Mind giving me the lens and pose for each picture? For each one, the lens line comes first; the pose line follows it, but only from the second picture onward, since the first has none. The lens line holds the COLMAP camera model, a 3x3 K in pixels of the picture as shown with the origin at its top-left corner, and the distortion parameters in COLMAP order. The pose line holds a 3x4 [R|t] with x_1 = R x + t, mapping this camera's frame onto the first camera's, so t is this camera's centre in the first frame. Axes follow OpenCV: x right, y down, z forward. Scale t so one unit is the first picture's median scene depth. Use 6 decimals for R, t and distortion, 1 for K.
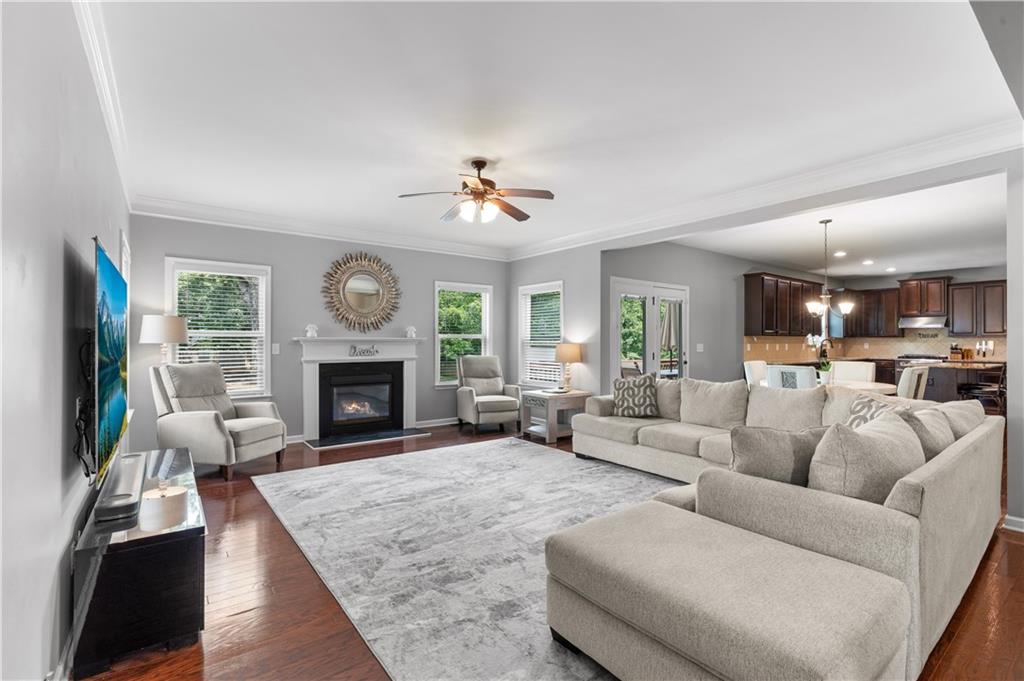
lens RADIAL K [[468.8, 0, 519.1], [0, 468.8, 323.9], [0, 0, 1]] dist [-0.003570, -0.000049]
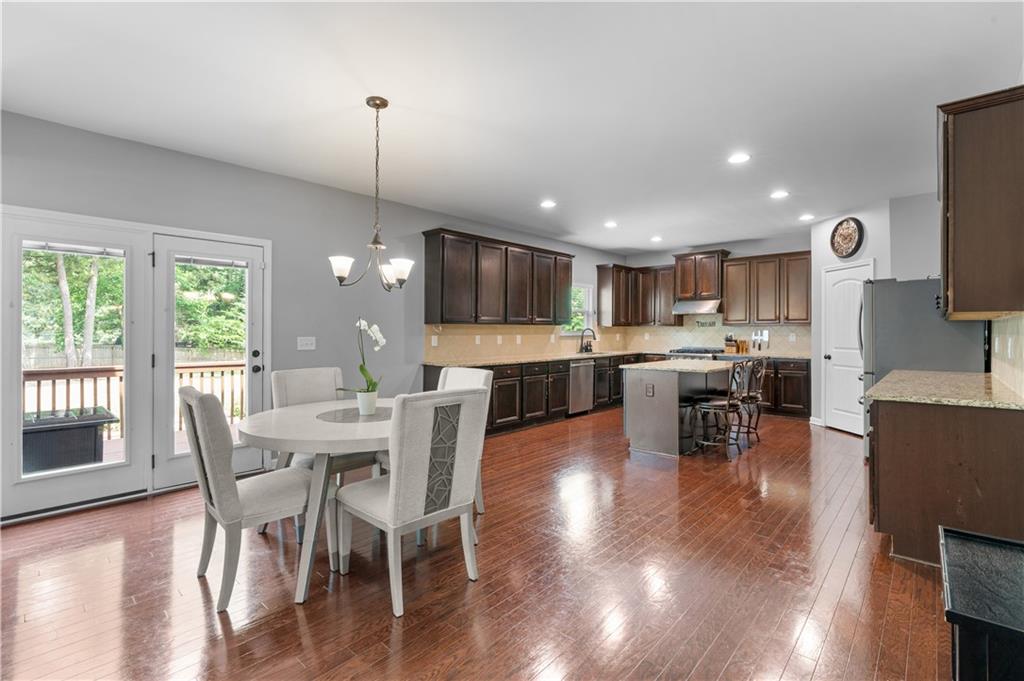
lens RADIAL K [[468.8, 0, 519.1], [0, 468.8, 323.9], [0, 0, 1]] dist [-0.003570, -0.000049]
pose [[0.982851, -0.000501, 0.184403, 0.428544], [-0.003800, 0.999729, 0.022971, 0.007926], [-0.184364, -0.023278, 0.982582, 0.274242]]
